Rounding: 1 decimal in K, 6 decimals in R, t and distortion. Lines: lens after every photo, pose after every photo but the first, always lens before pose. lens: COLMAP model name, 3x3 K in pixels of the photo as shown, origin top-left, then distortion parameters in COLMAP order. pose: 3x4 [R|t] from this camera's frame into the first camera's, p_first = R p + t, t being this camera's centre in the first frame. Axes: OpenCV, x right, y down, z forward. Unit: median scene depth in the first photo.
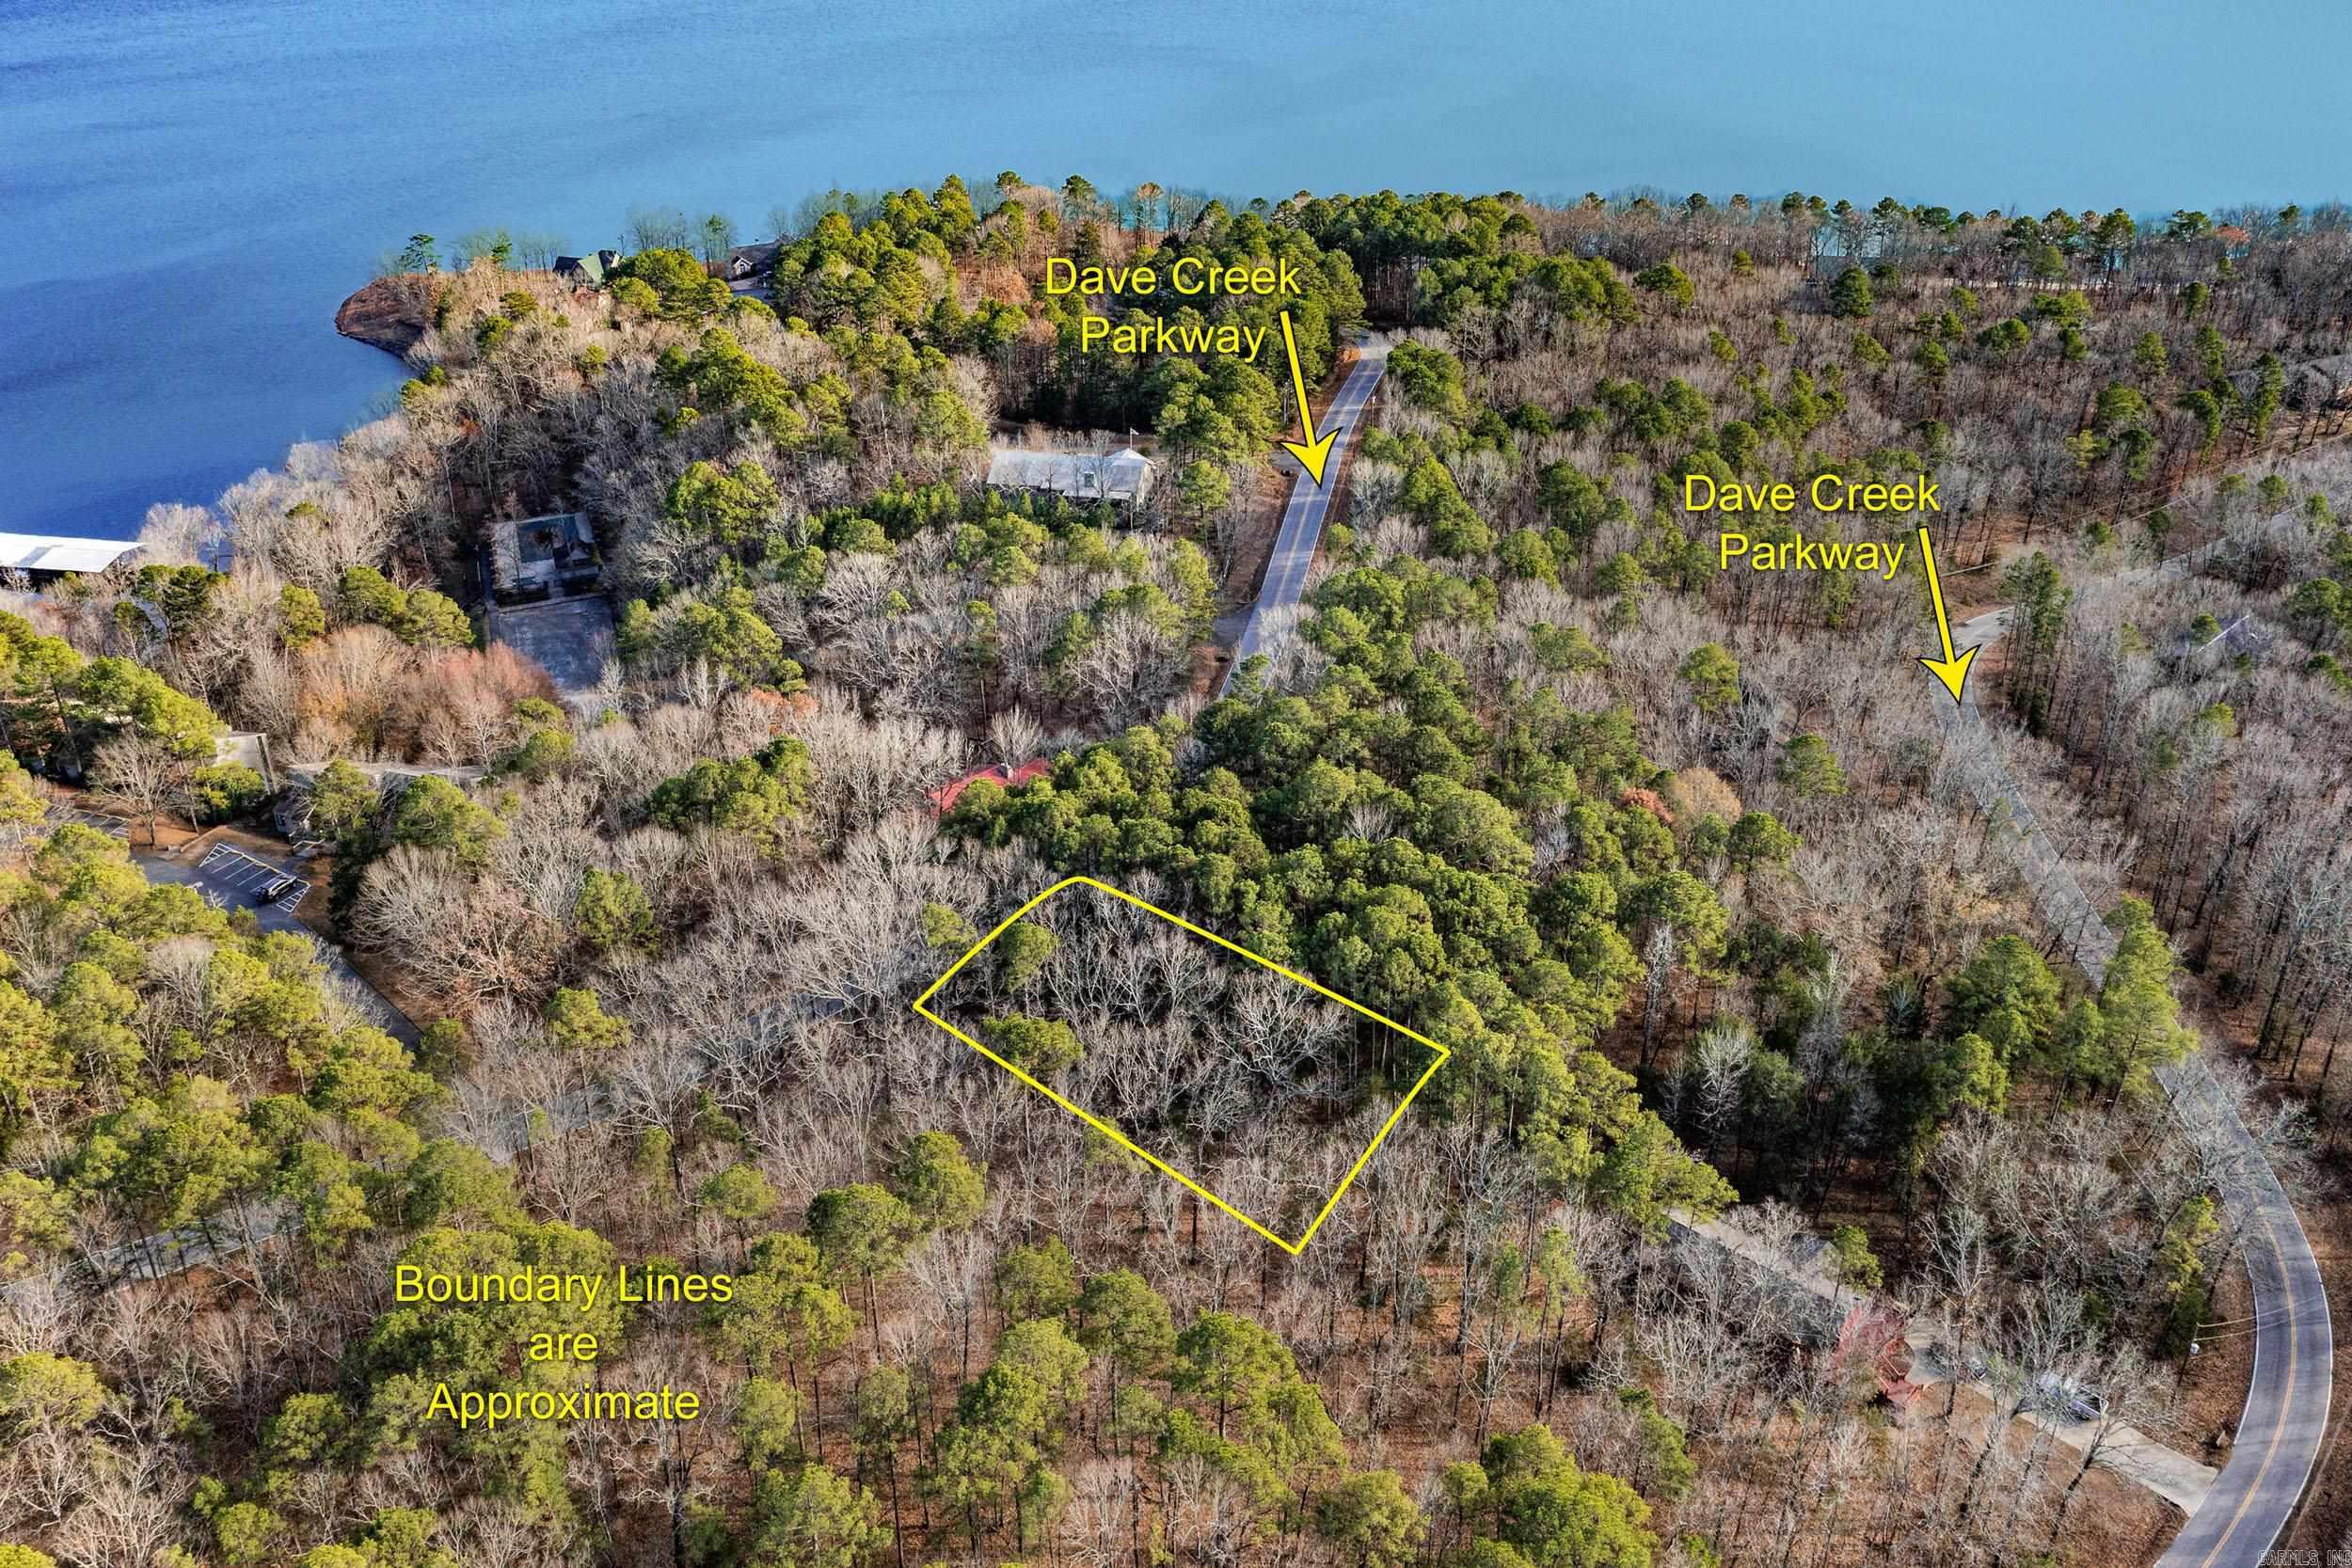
lens RADIAL K [[1805.8, 0, 1175.2], [0, 1805.8, 945.6], [0, 0, 1]] dist [-0.027502, 0.008417]
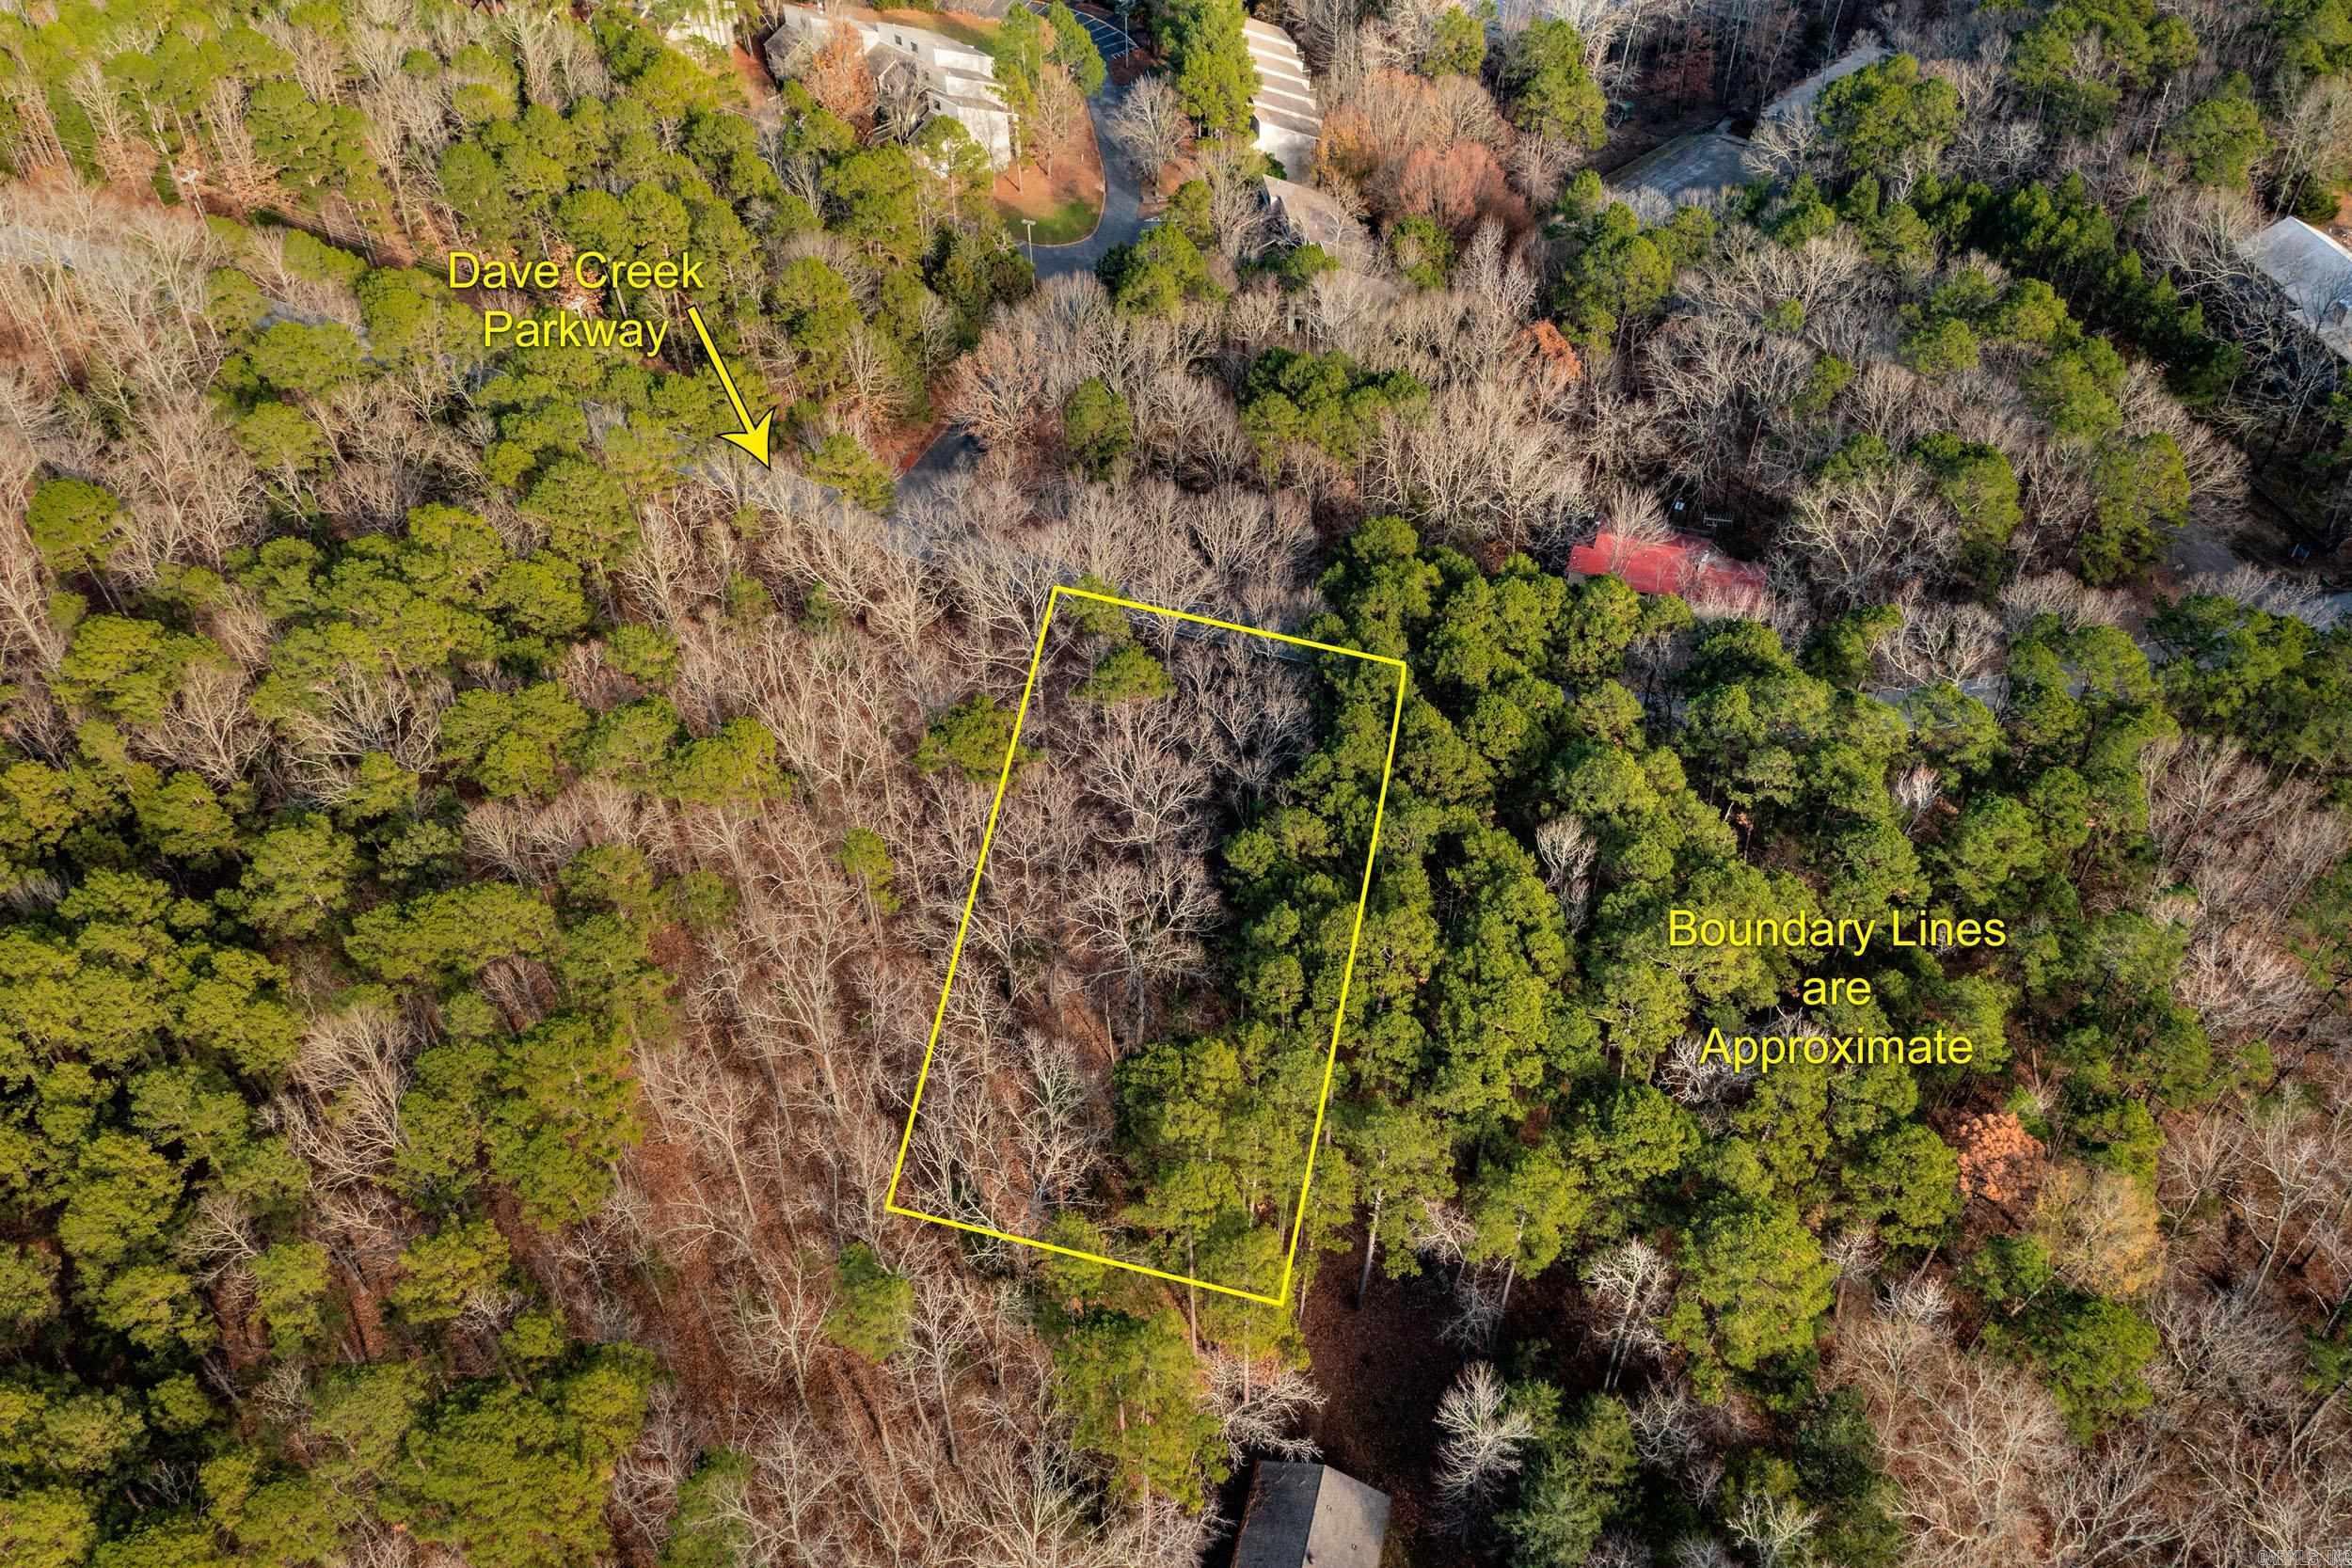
lens RADIAL K [[1774.0, 0, 1171.9], [0, 1774.0, 796.2], [0, 0, 1]] dist [0.232328, -0.318385]
pose [[0.443134, 0.637126, -0.630637, 0.335597], [-0.496265, 0.760199, 0.419307, -0.215279], [0.746561, 0.127154, 0.653054, 0.283866]]
